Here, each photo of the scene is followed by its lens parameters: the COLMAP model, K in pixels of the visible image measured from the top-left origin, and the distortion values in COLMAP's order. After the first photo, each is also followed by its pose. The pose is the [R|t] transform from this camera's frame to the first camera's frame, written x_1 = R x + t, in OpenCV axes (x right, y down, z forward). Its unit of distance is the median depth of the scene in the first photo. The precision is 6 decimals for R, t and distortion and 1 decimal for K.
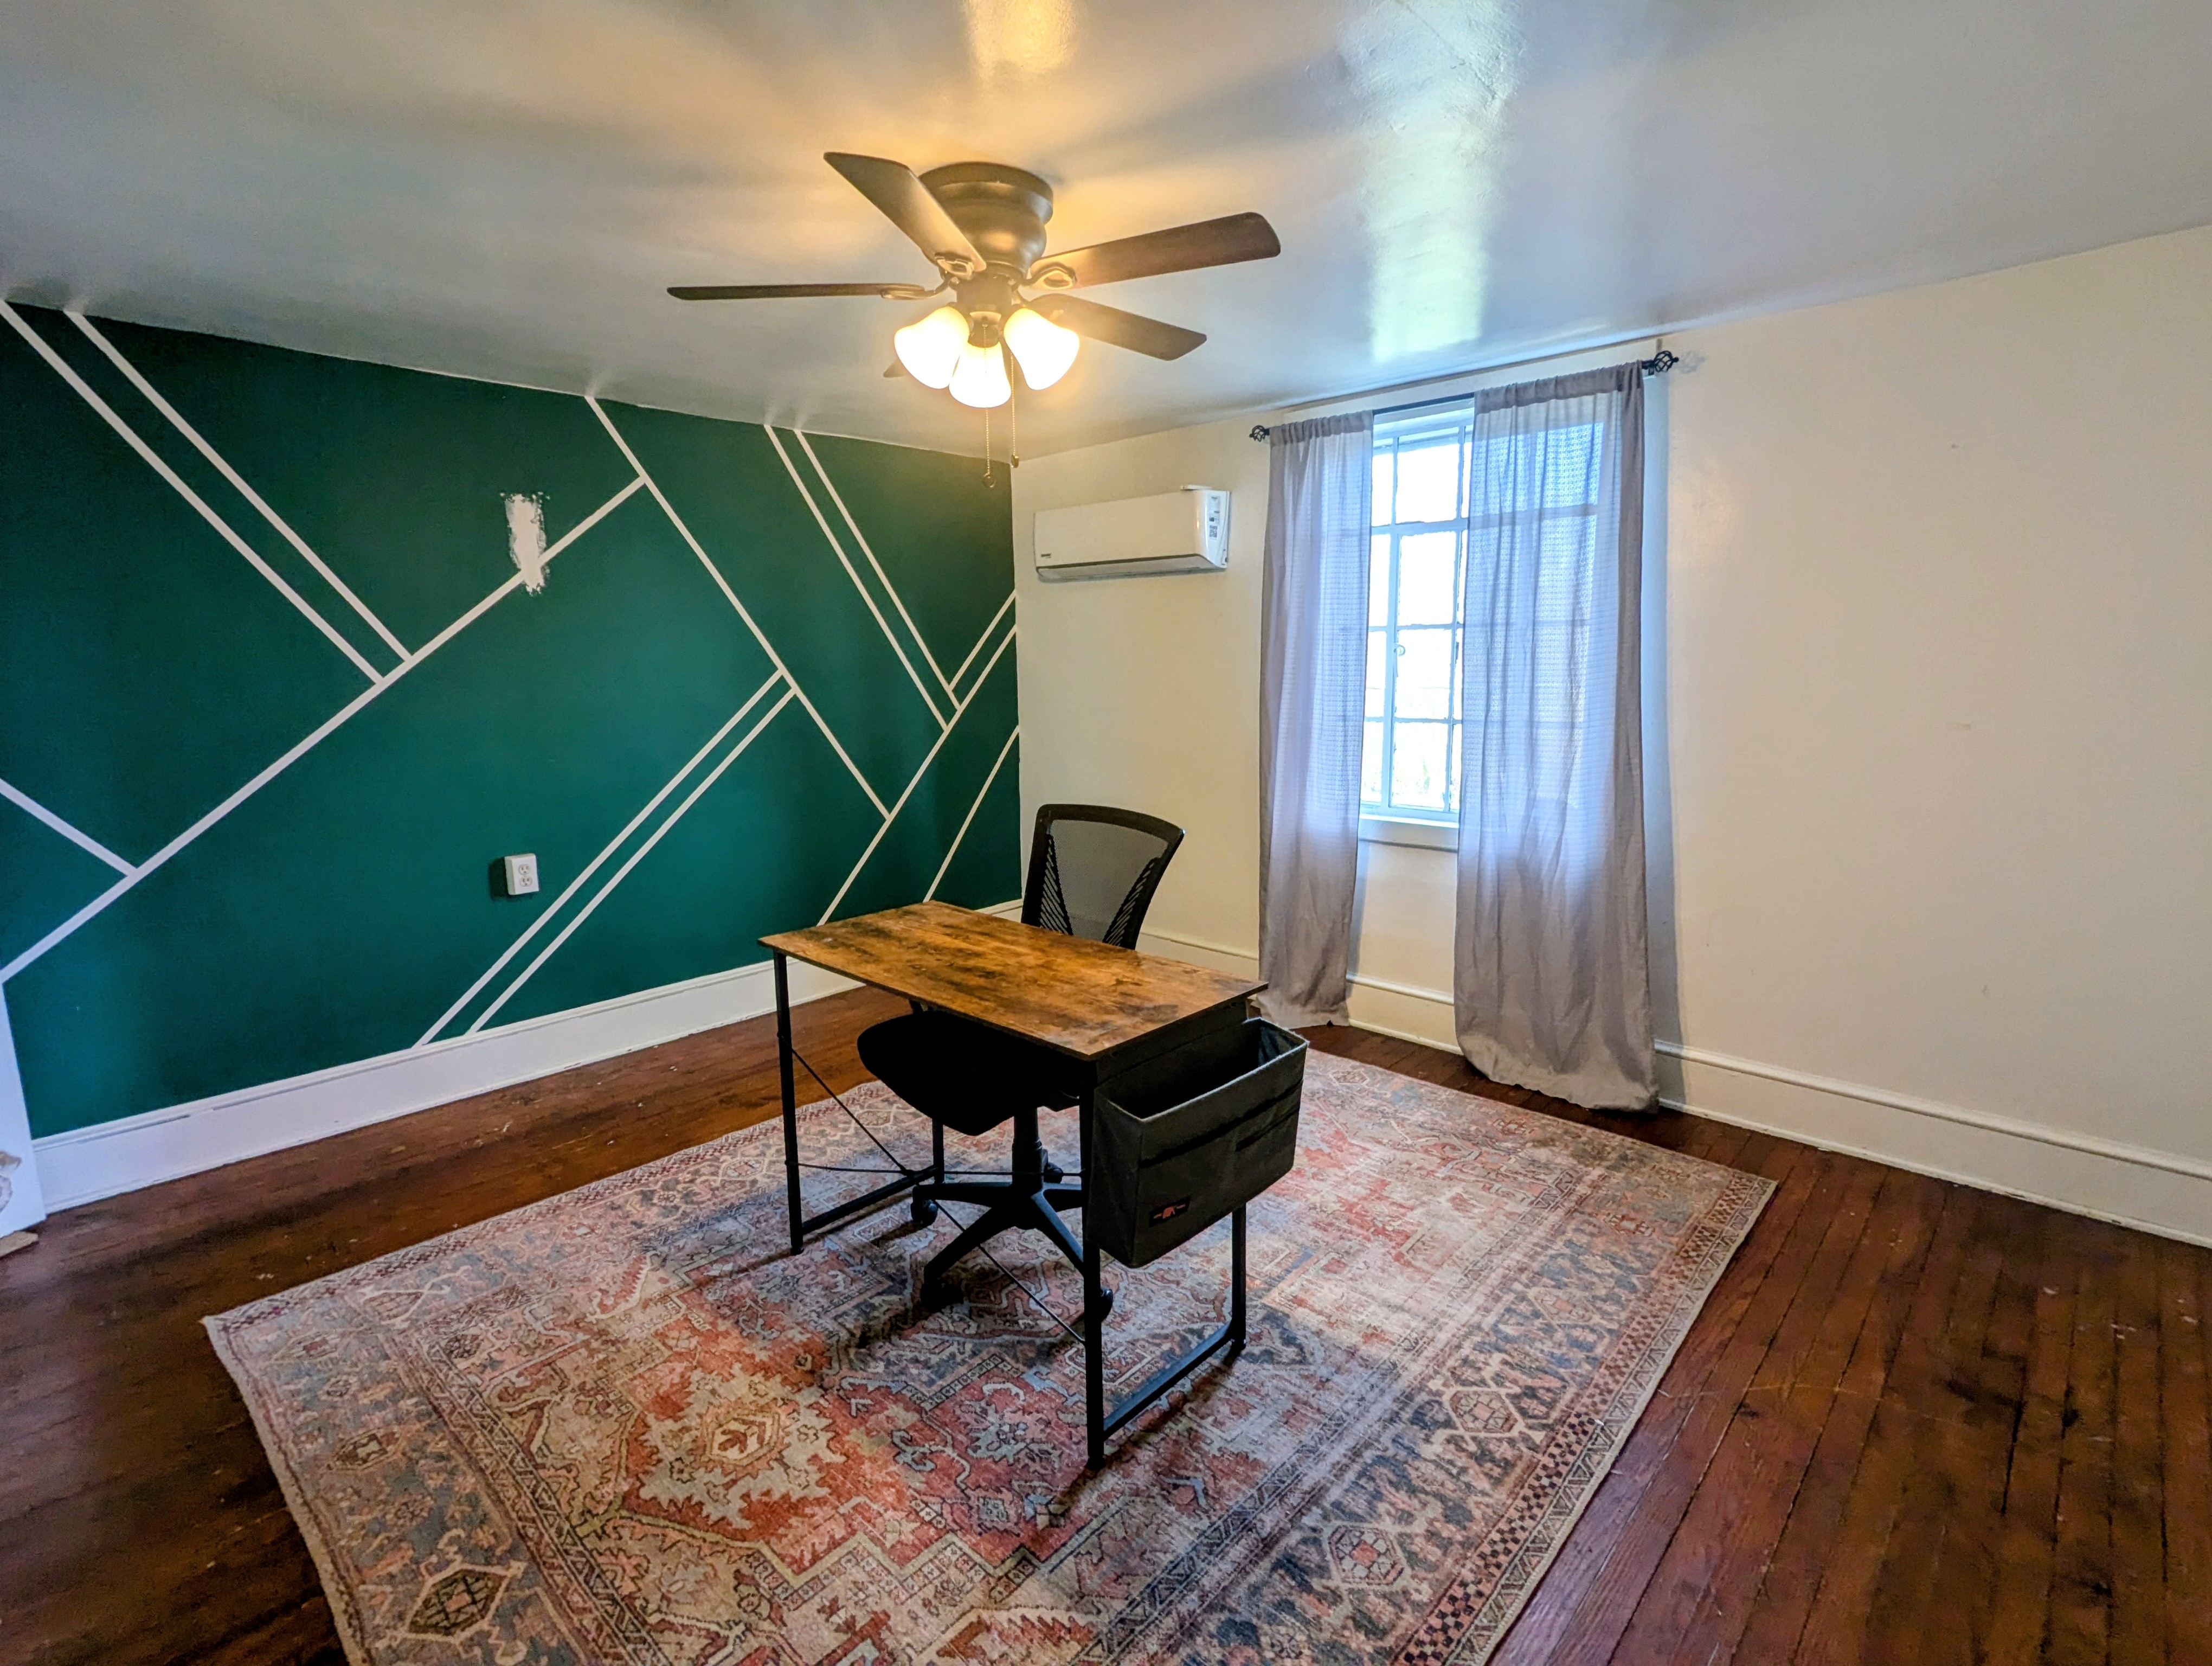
lens RADIAL K [[1080.2, 0, 1106.0], [0, 1080.2, 833.0], [0, 0, 1]] dist [-0.000324, 0.002071]
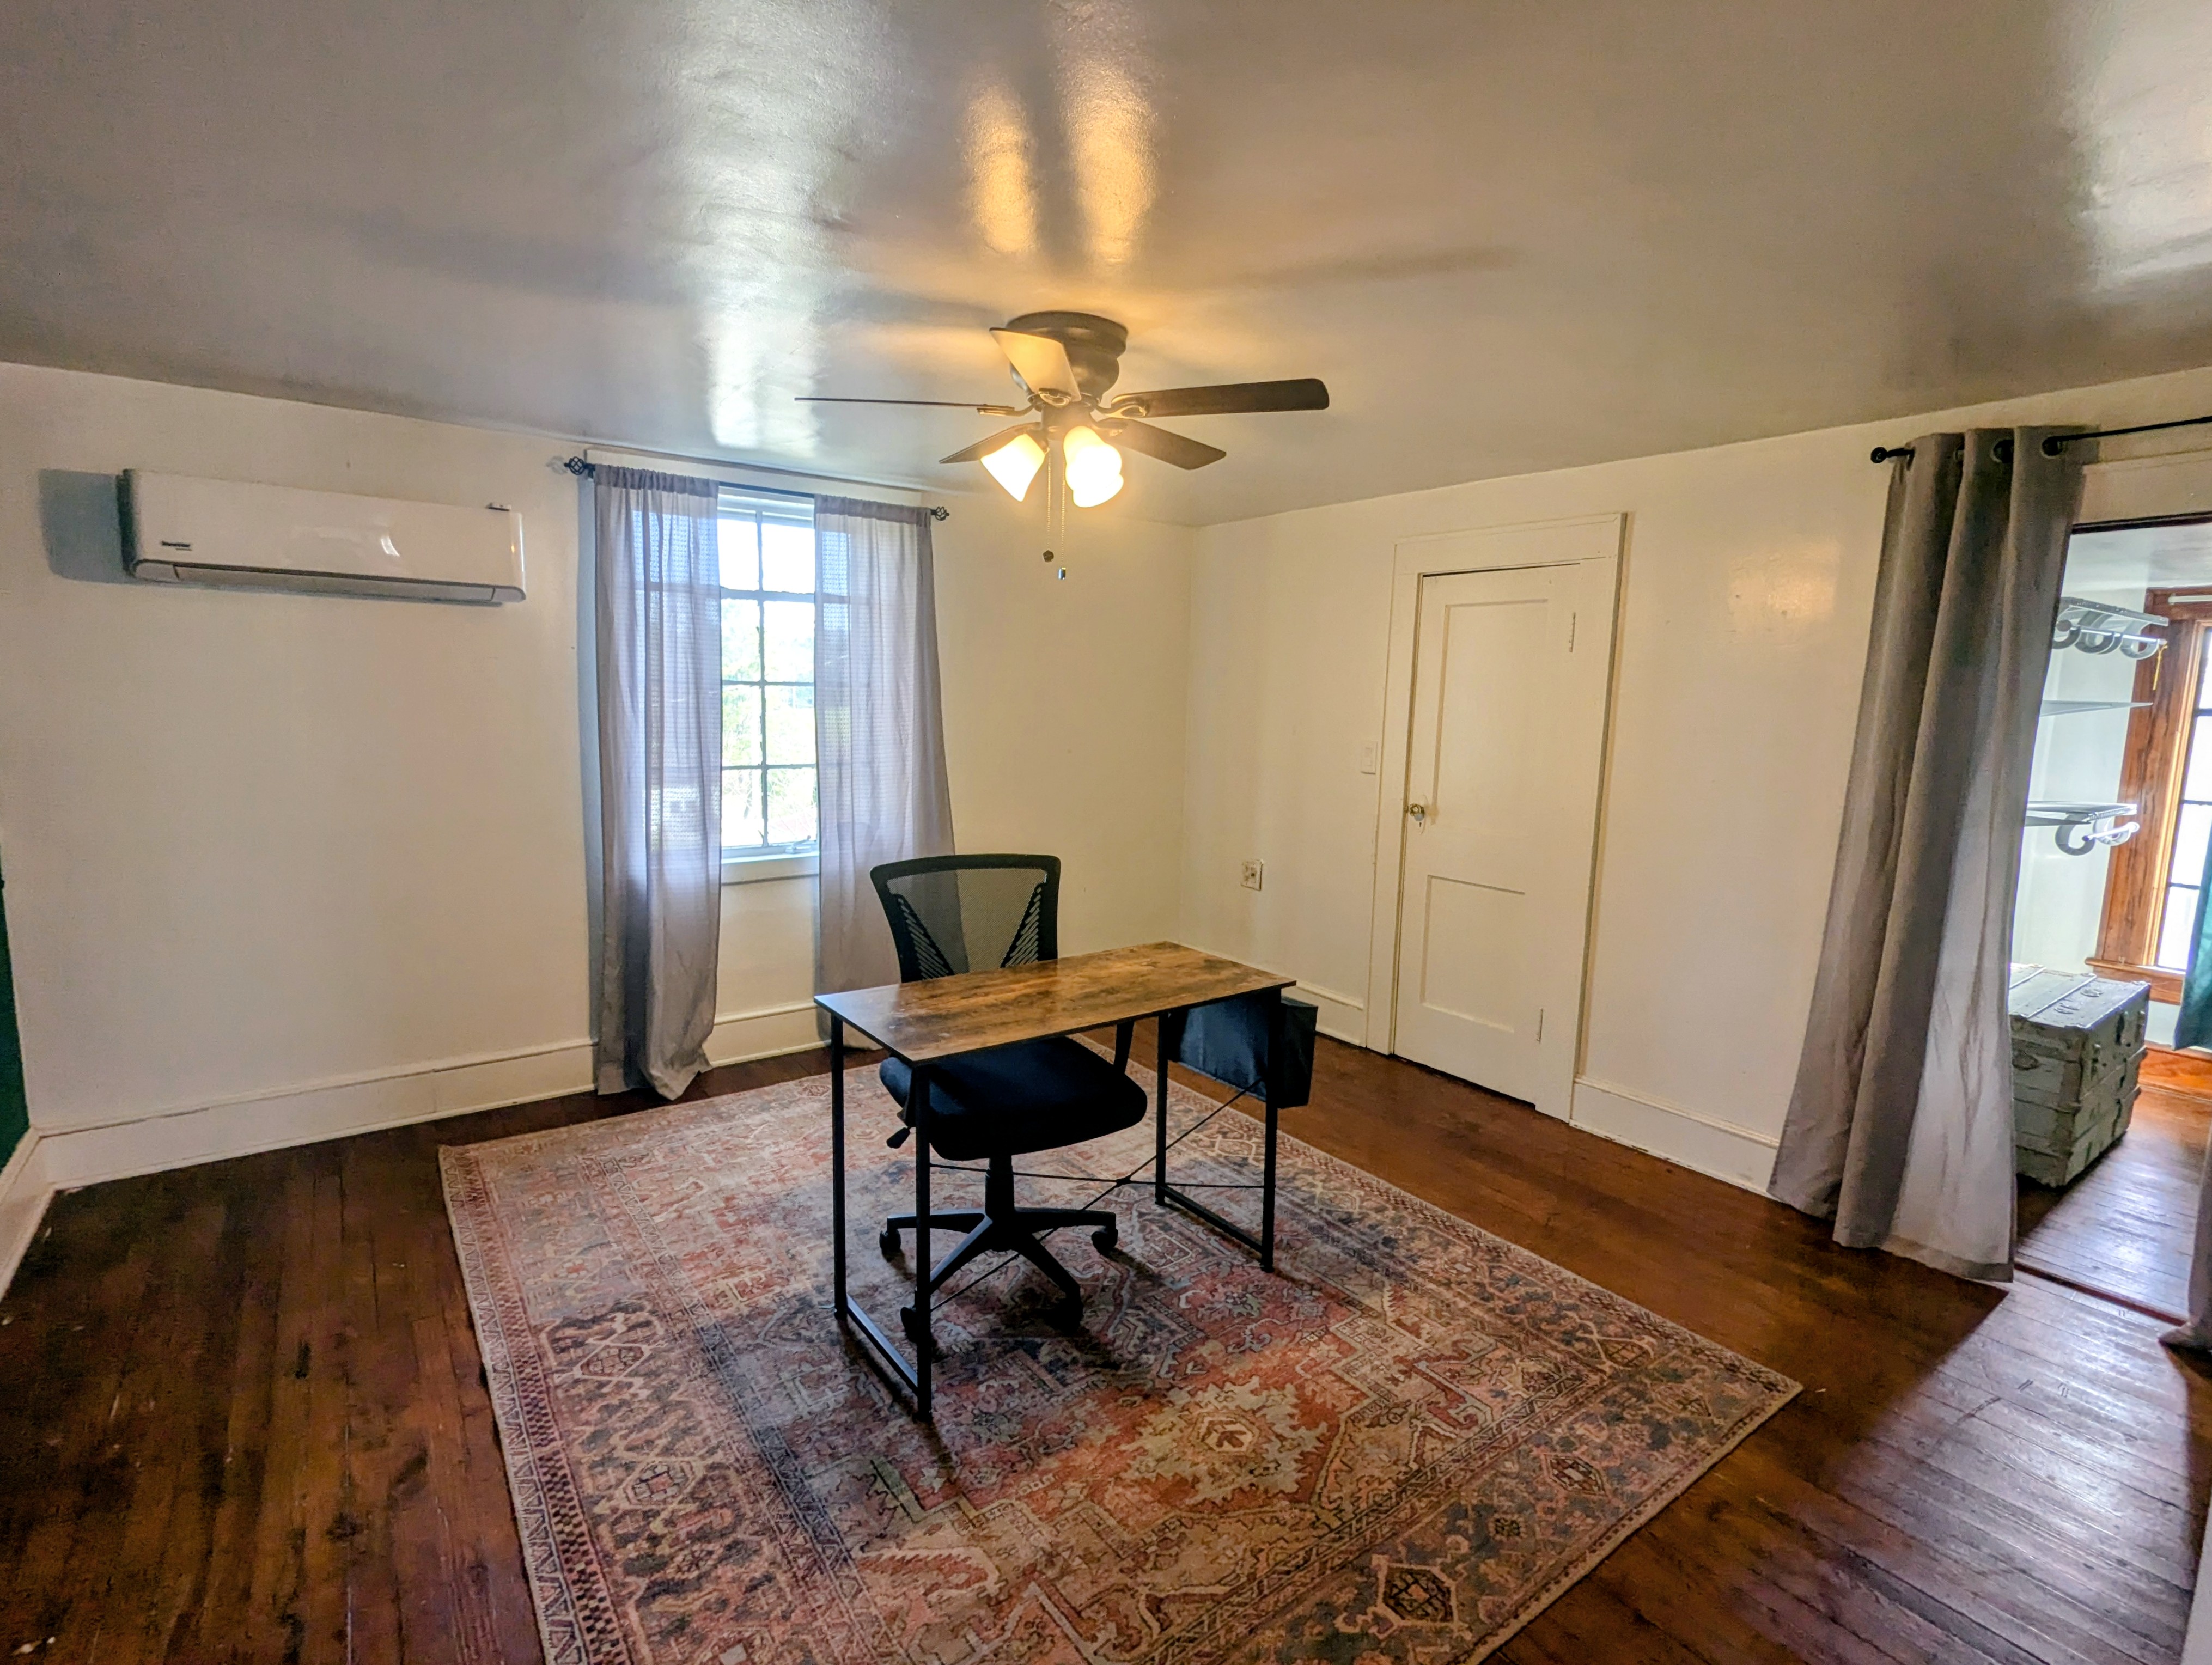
lens RADIAL K [[1080.0, 0, 1106.0], [0, 1080.0, 832.5], [0, 0, 1]] dist [-0.000324, 0.002071]
pose [[0.154827, -0.114304, 0.981307, -1.212789], [0.142380, 0.985497, 0.092328, -0.145419], [-0.977628, 0.125423, 0.168856, 0.761840]]
